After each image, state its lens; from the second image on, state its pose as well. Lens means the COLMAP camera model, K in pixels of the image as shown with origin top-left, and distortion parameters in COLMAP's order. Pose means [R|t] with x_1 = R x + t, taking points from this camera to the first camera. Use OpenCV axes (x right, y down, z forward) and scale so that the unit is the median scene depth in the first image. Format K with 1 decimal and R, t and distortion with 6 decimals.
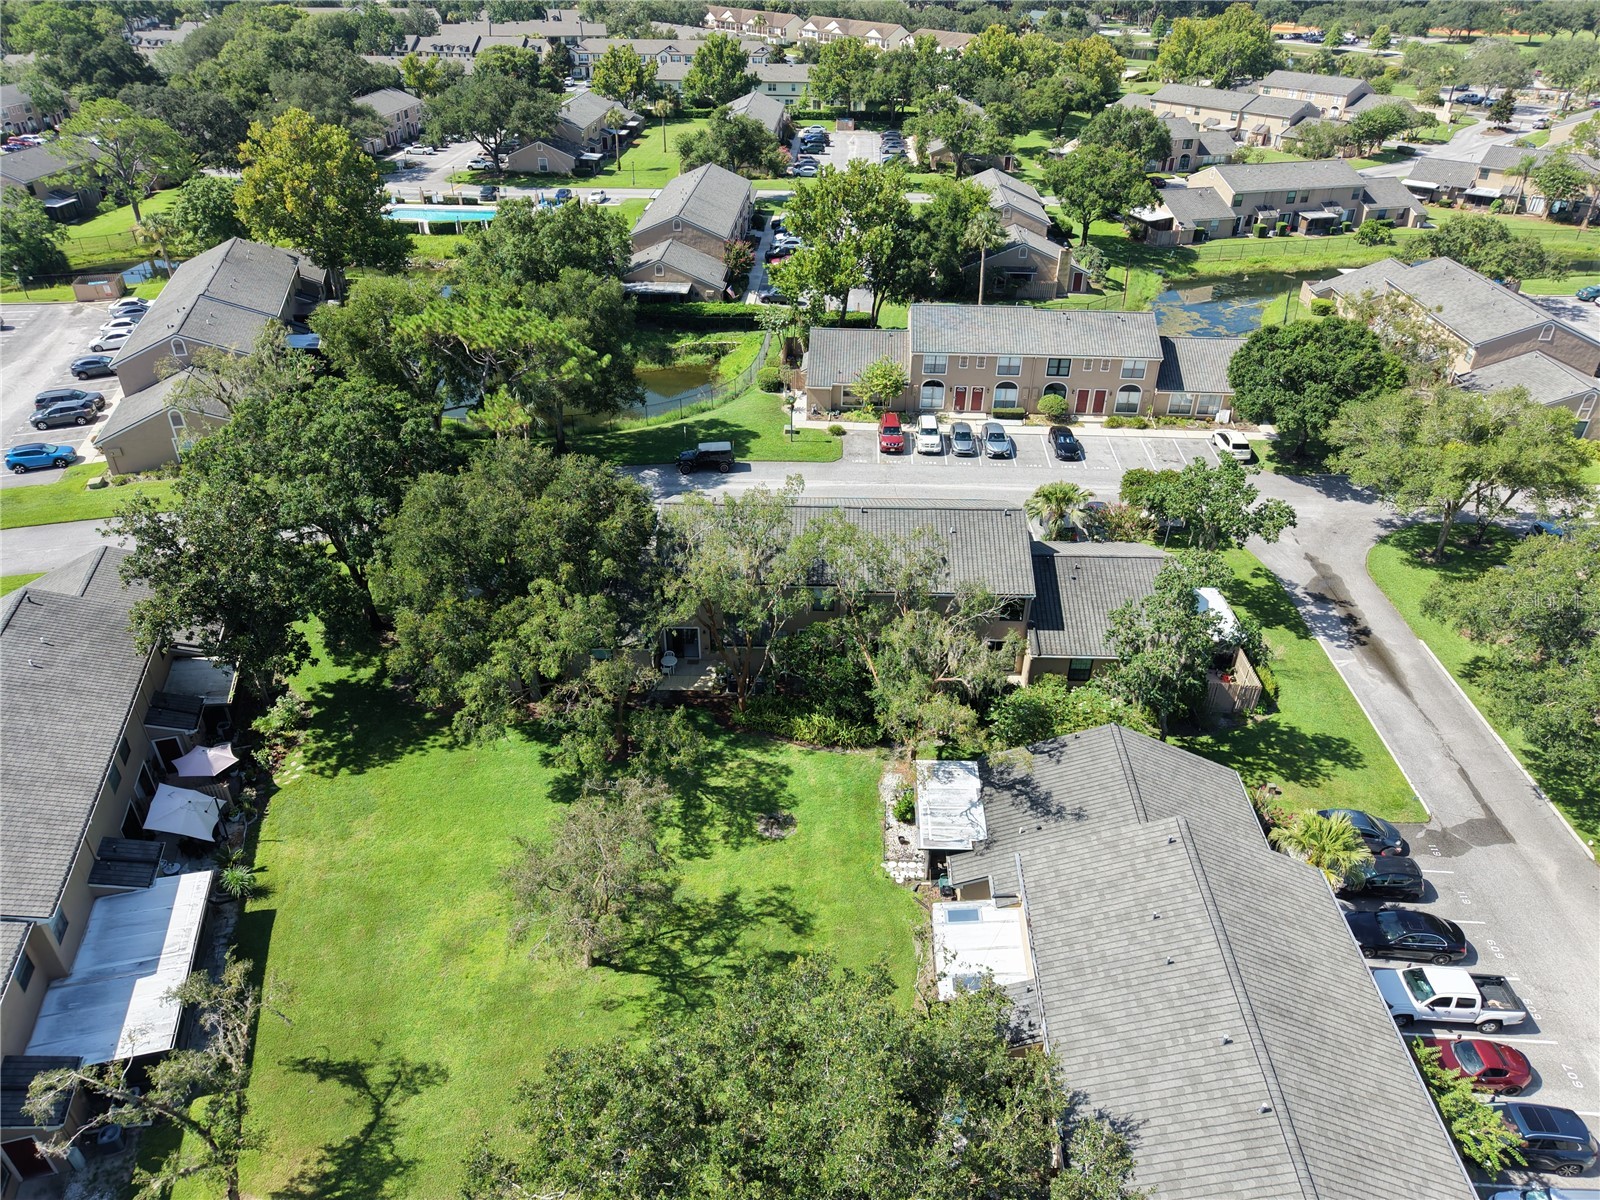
lens RADIAL K [[1070.5, 0, 800.5], [0, 1070.5, 588.5], [0, 0, 1]] dist [0.016184, -0.010444]
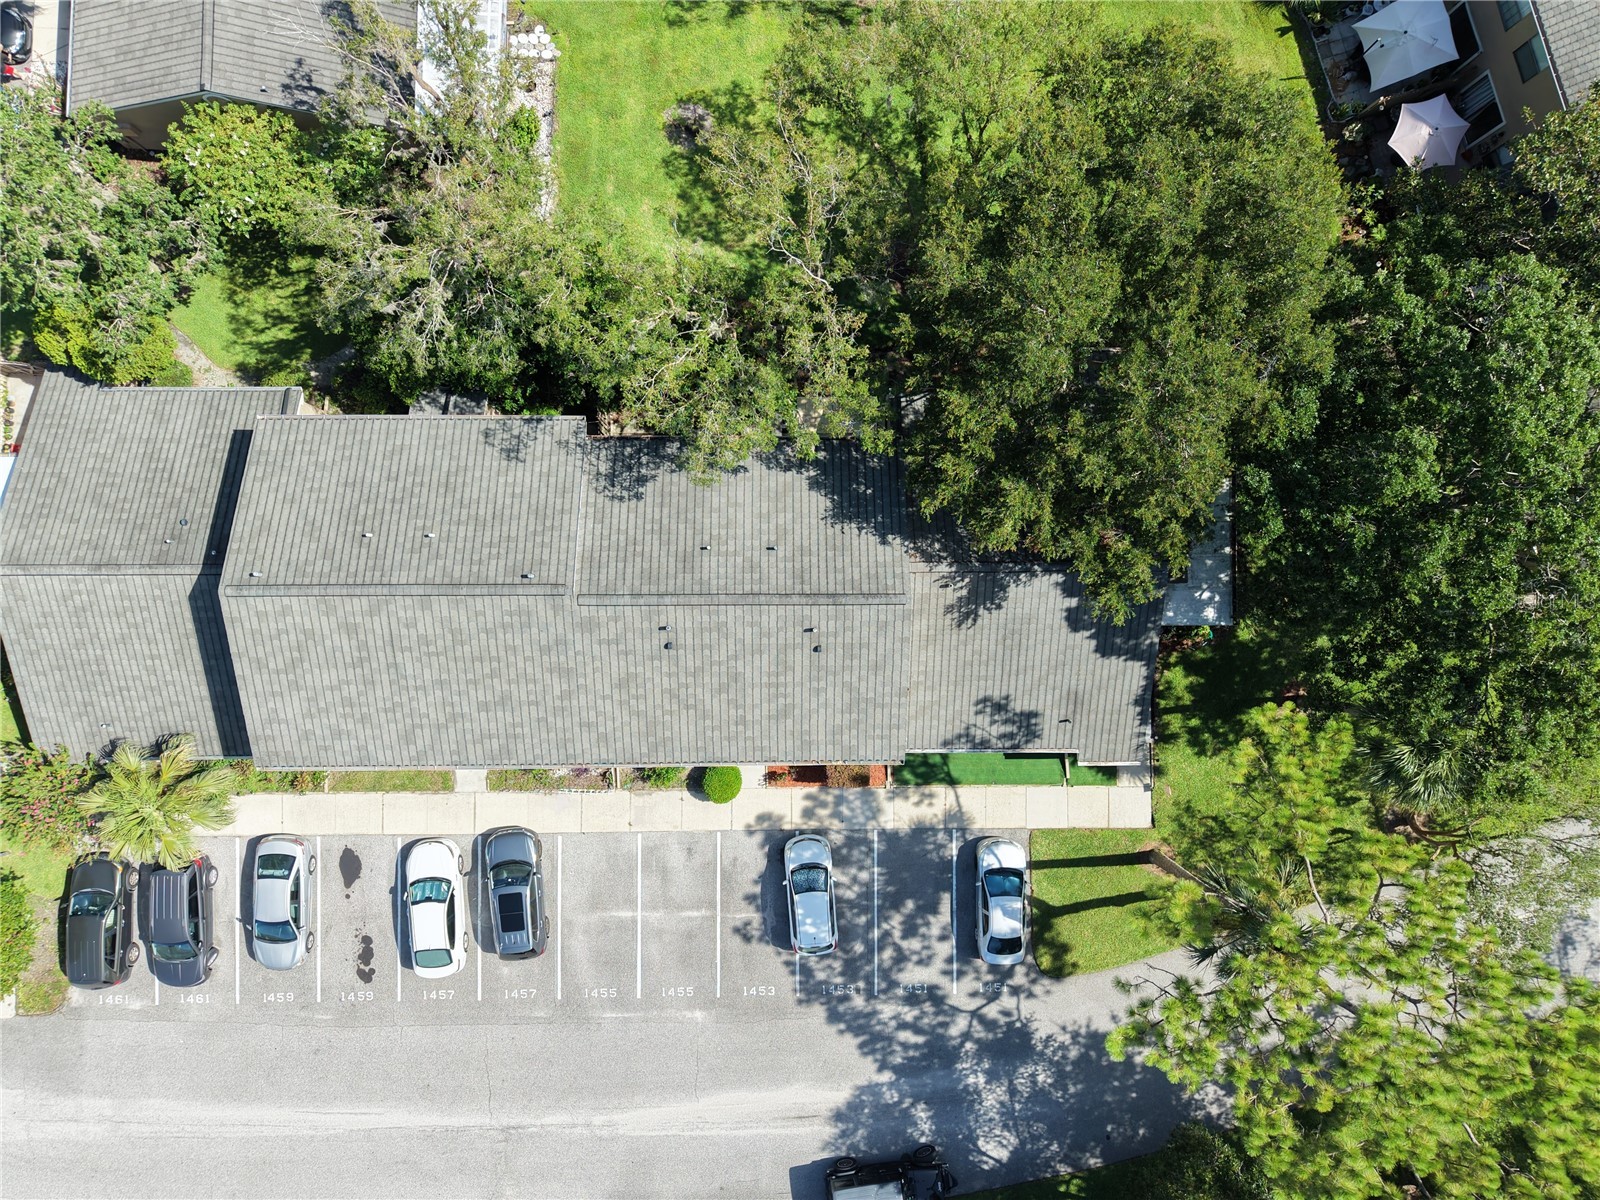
lens RADIAL K [[1070.5, 0, 805.8], [0, 1070.5, 612.8], [0, 0, 1]] dist [0.016184, -0.010444]
pose [[-0.999225, 0.024404, -0.030890, -0.033024], [-0.039054, -0.515747, 0.855851, -0.286764], [0.004955, 0.856394, 0.516300, 0.388582]]
